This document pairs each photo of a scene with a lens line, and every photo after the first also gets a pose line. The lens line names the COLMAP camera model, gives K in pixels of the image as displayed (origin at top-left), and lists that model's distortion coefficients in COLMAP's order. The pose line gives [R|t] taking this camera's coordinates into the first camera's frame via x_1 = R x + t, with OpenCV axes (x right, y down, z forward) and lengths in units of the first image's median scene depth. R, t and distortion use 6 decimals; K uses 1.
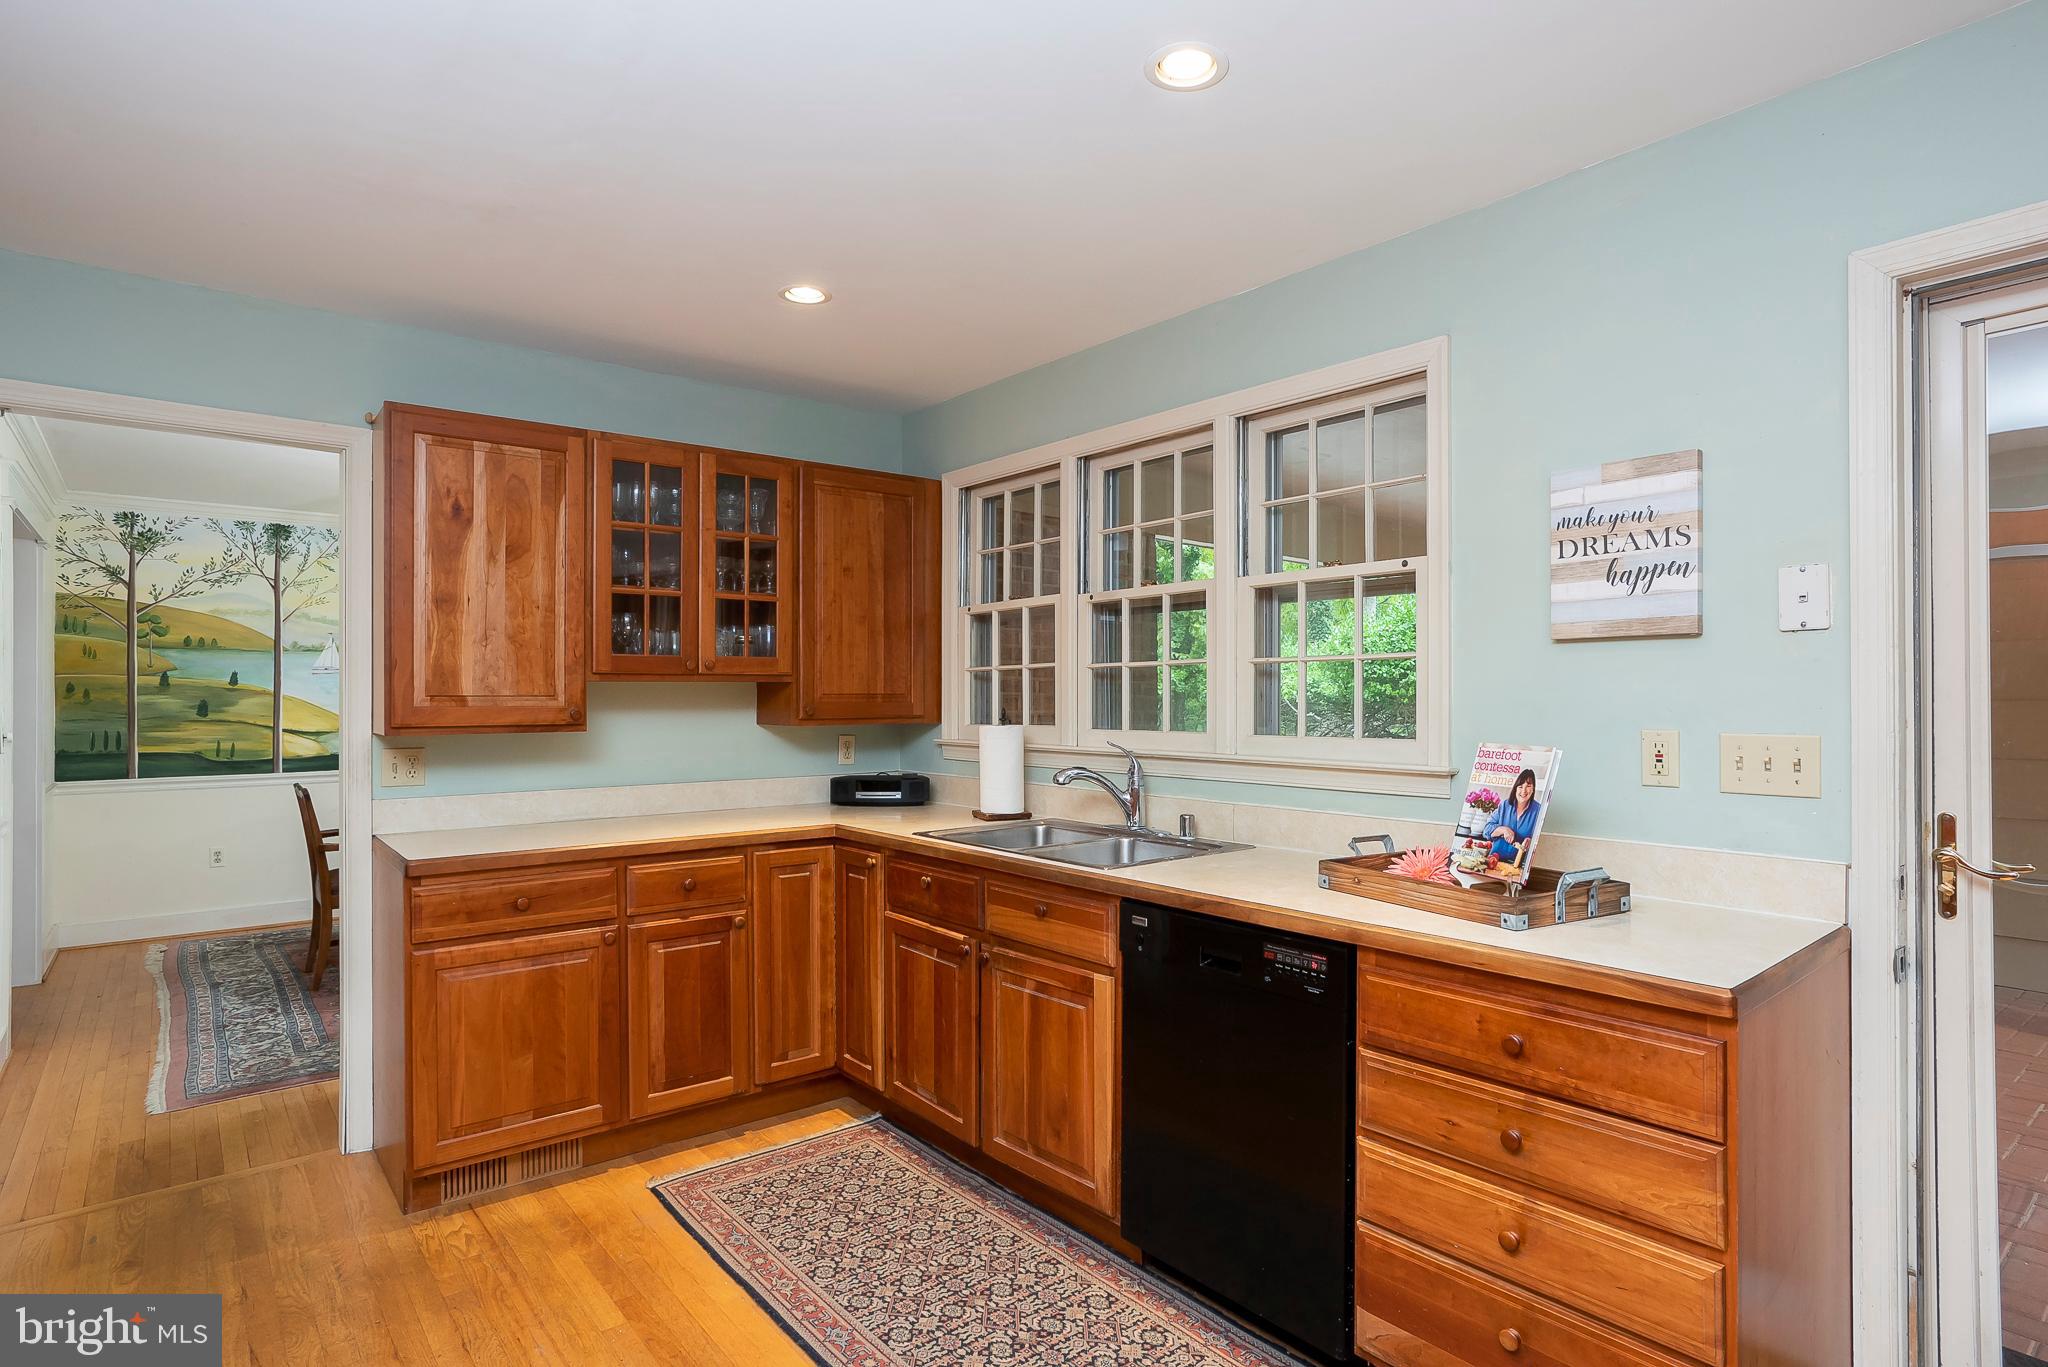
lens RADIAL K [[1072.9, 0, 1029.5], [0, 1072.9, 685.9], [0, 0, 1]] dist [-0.022782, 0.003432]
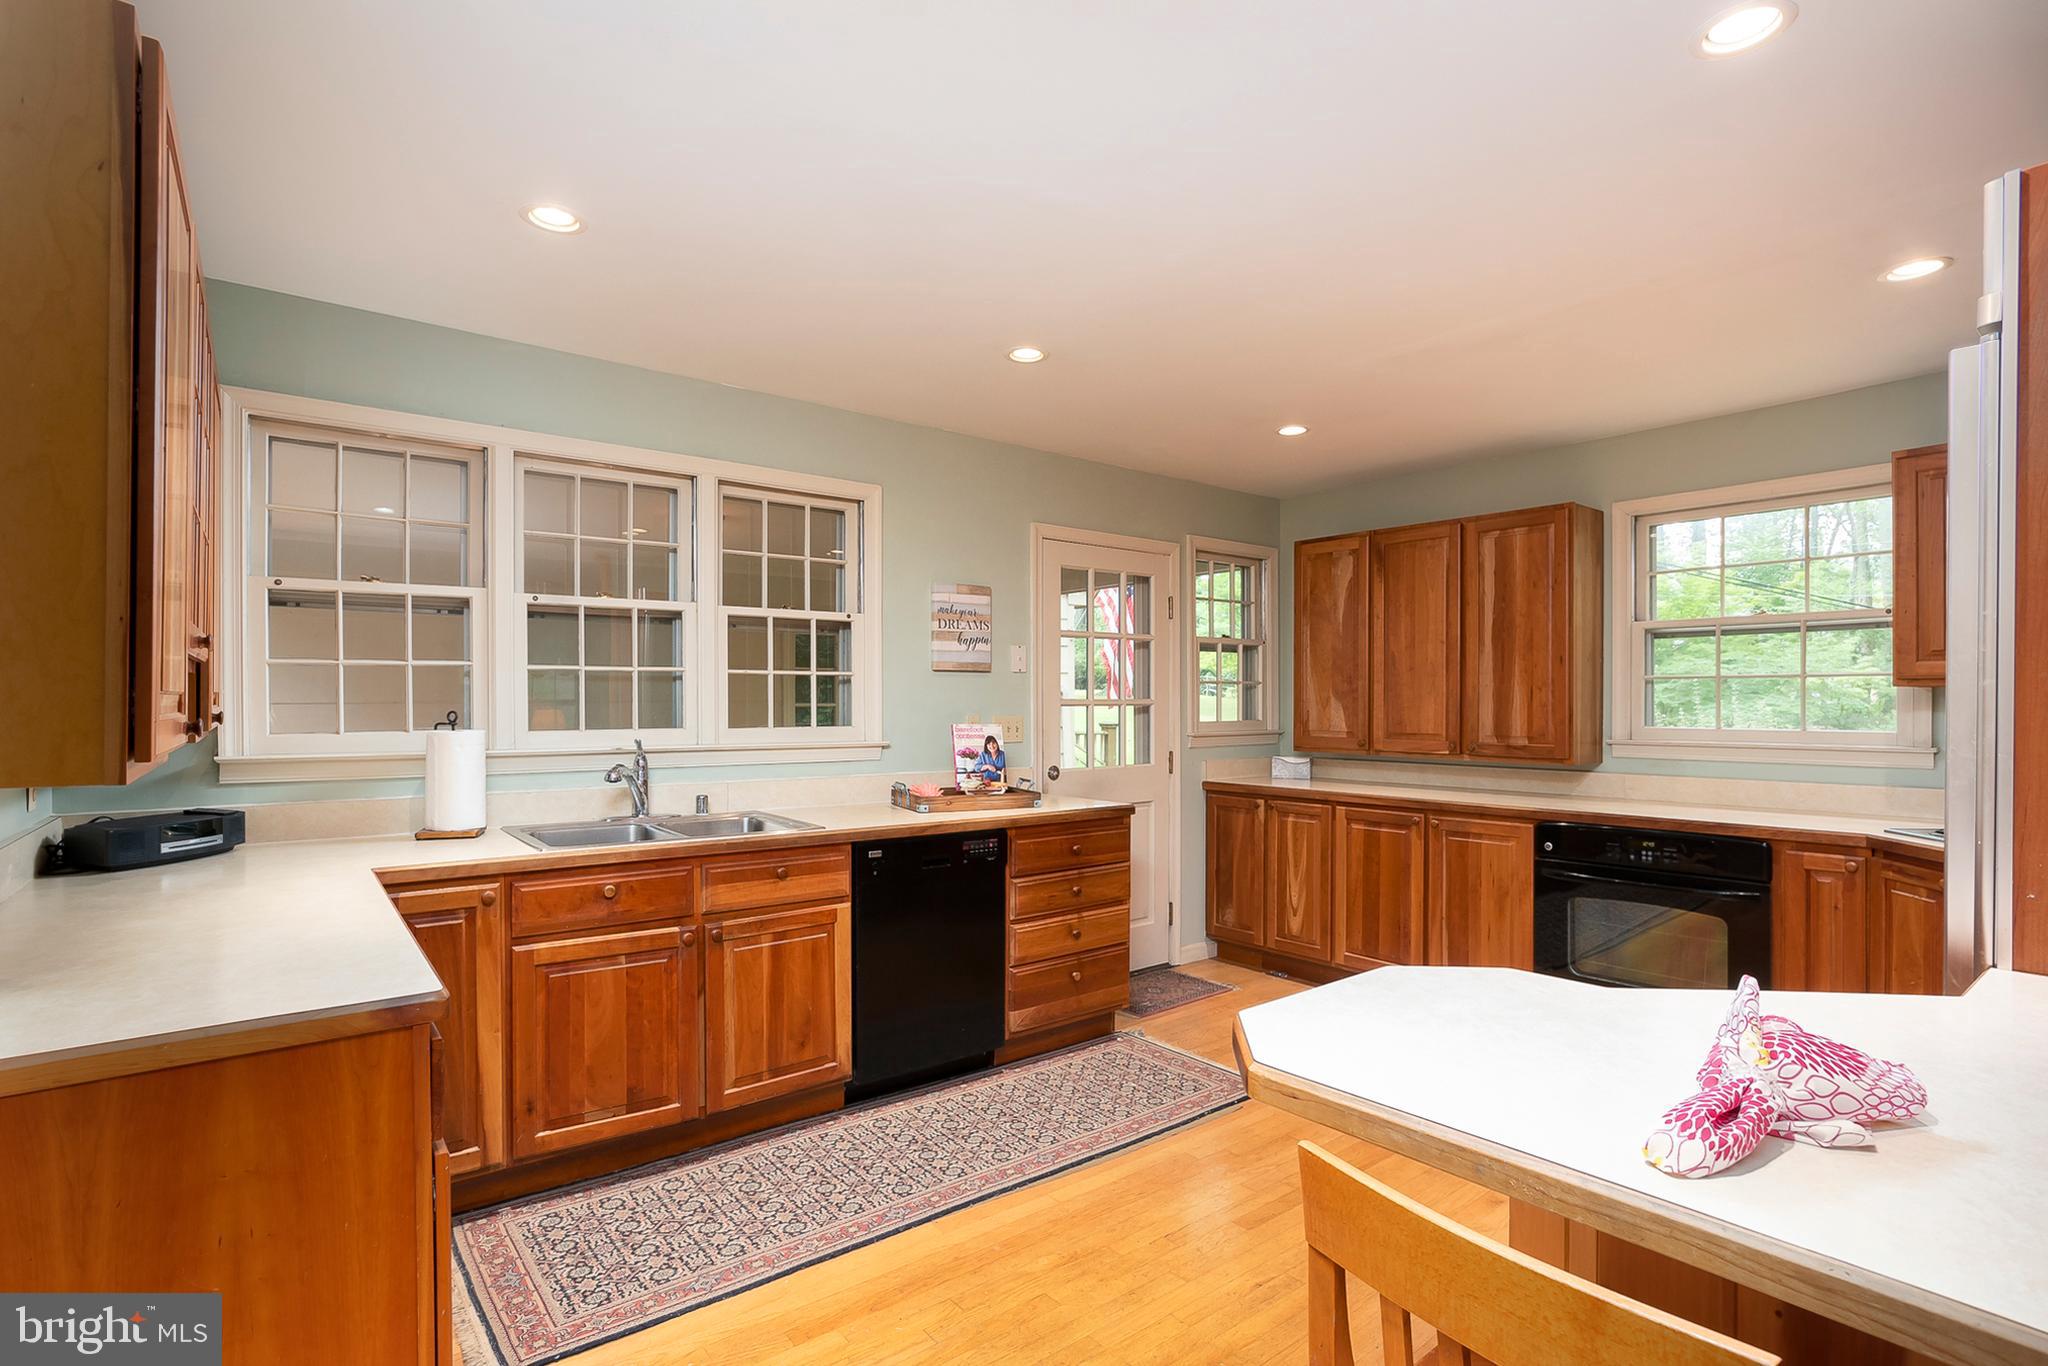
lens RADIAL K [[991.0, 0, 1023.5], [0, 991.0, 720.3], [0, 0, 1]] dist [0.001226, 0.003706]
pose [[0.017794, -0.015762, 0.999717, -1.233469], [-0.011729, 0.999804, 0.015972, 0.015513], [-0.999773, -0.012010, 0.017606, 0.783834]]
